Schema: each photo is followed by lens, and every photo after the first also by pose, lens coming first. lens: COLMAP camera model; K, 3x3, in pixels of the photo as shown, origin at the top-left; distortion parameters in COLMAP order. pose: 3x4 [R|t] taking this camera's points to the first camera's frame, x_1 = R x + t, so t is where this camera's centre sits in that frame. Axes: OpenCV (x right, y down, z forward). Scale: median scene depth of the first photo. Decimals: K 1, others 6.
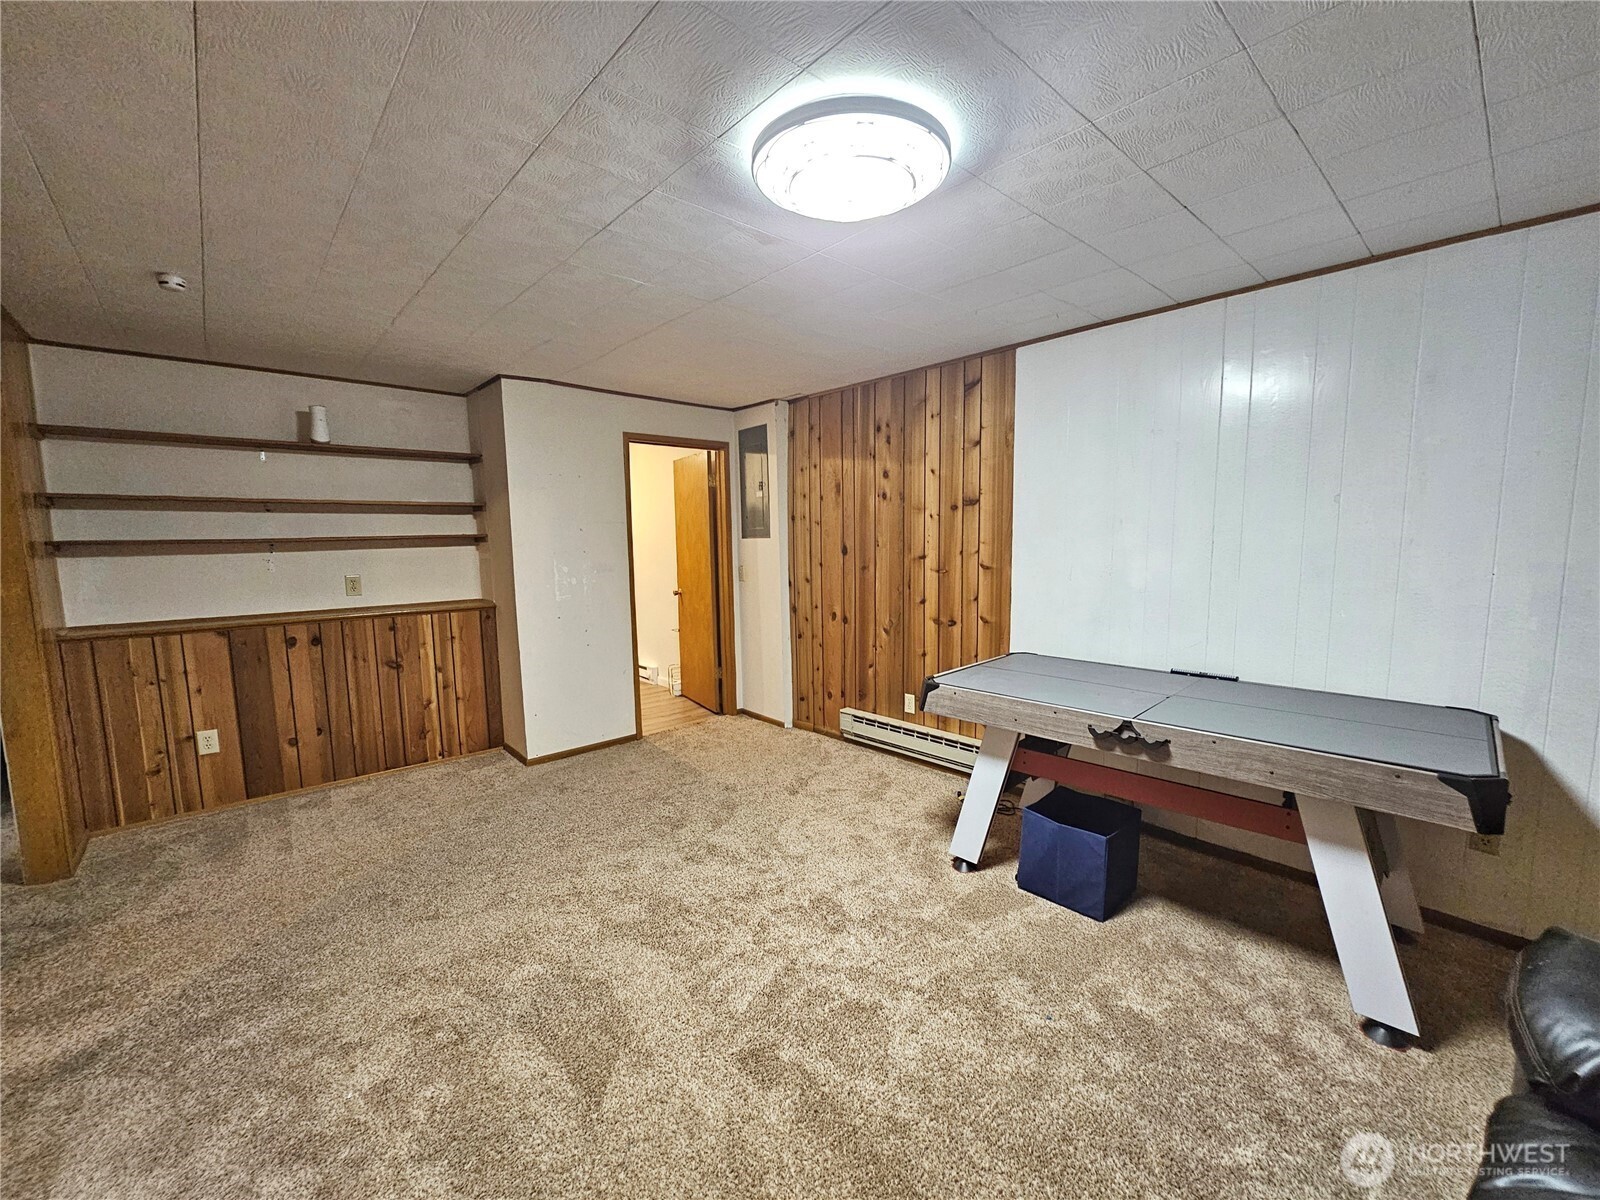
lens RADIAL K [[653.8, 0, 804.0], [0, 653.8, 612.2], [0, 0, 1]] dist [-0.000665, 0.000594]
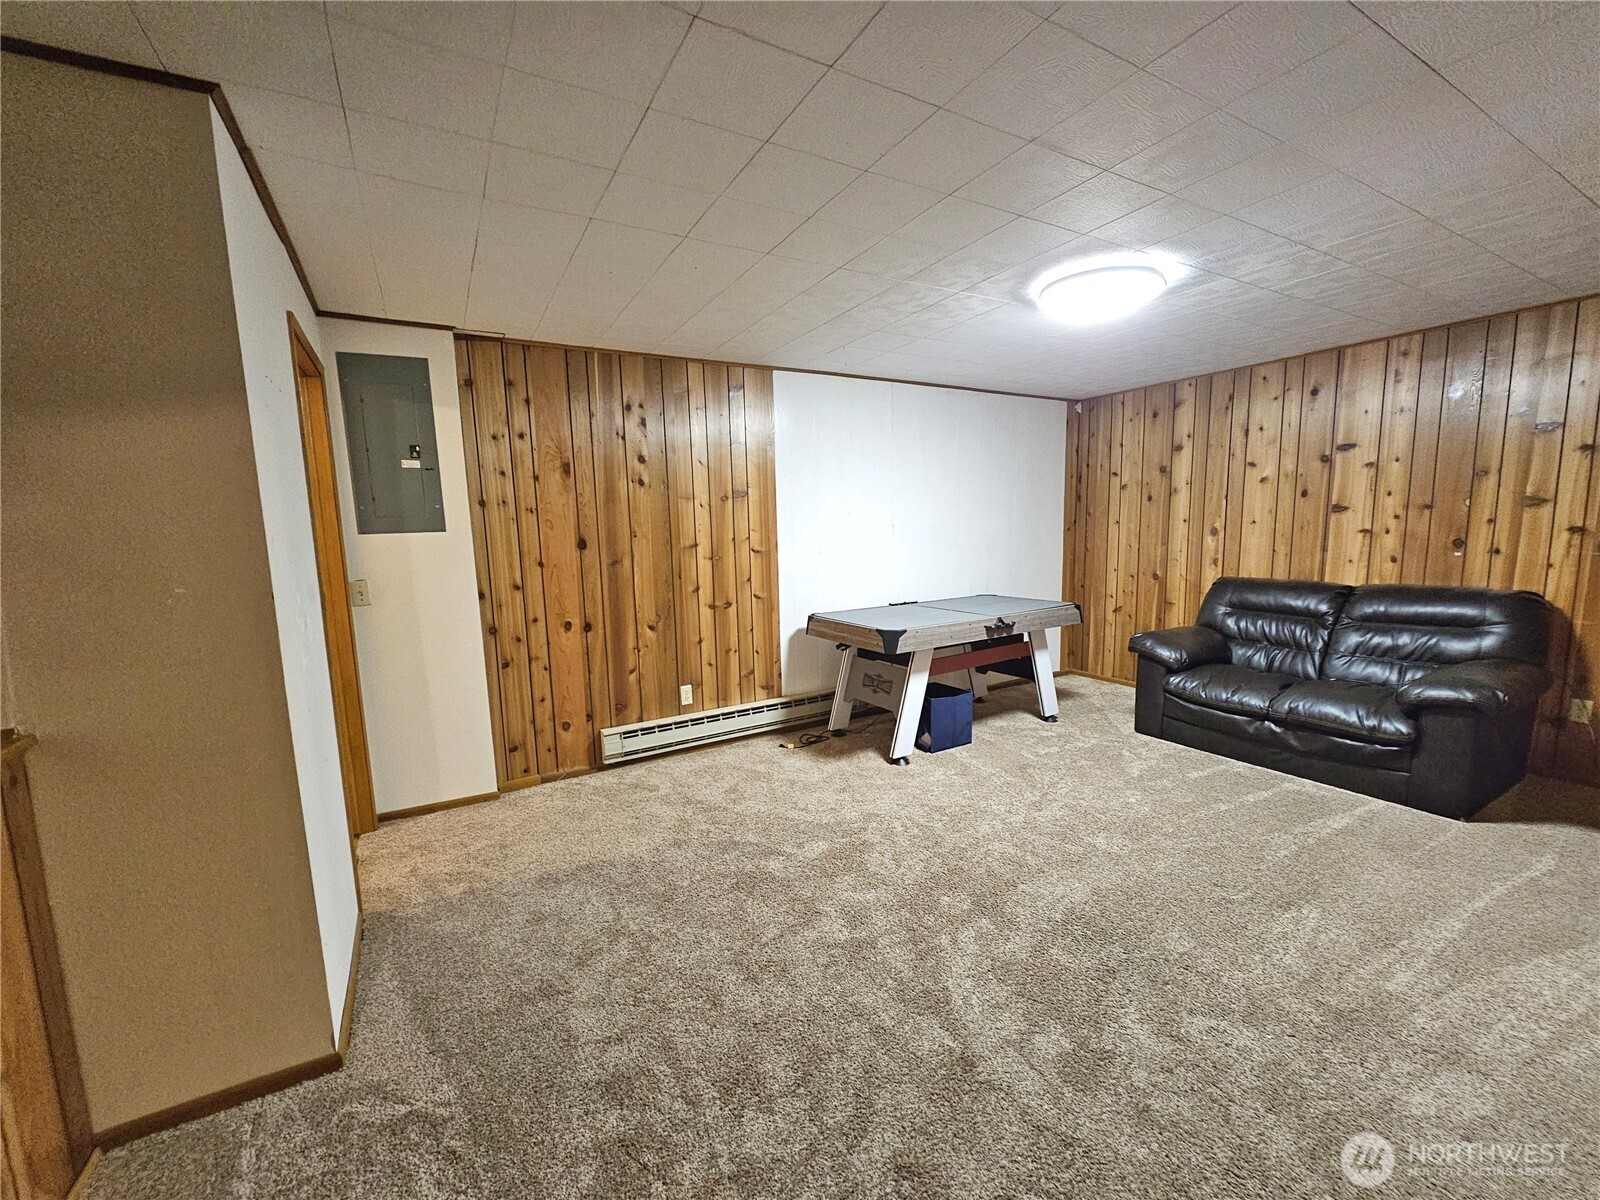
lens RADIAL K [[653.8, 0, 804.0], [0, 653.8, 612.2], [0, 0, 1]] dist [-0.000665, 0.000594]
pose [[0.208006, -0.123206, 0.970337, -0.748185], [0.135726, 0.986074, 0.096110, -0.054750], [-0.968665, 0.111709, 0.221831, 0.594495]]
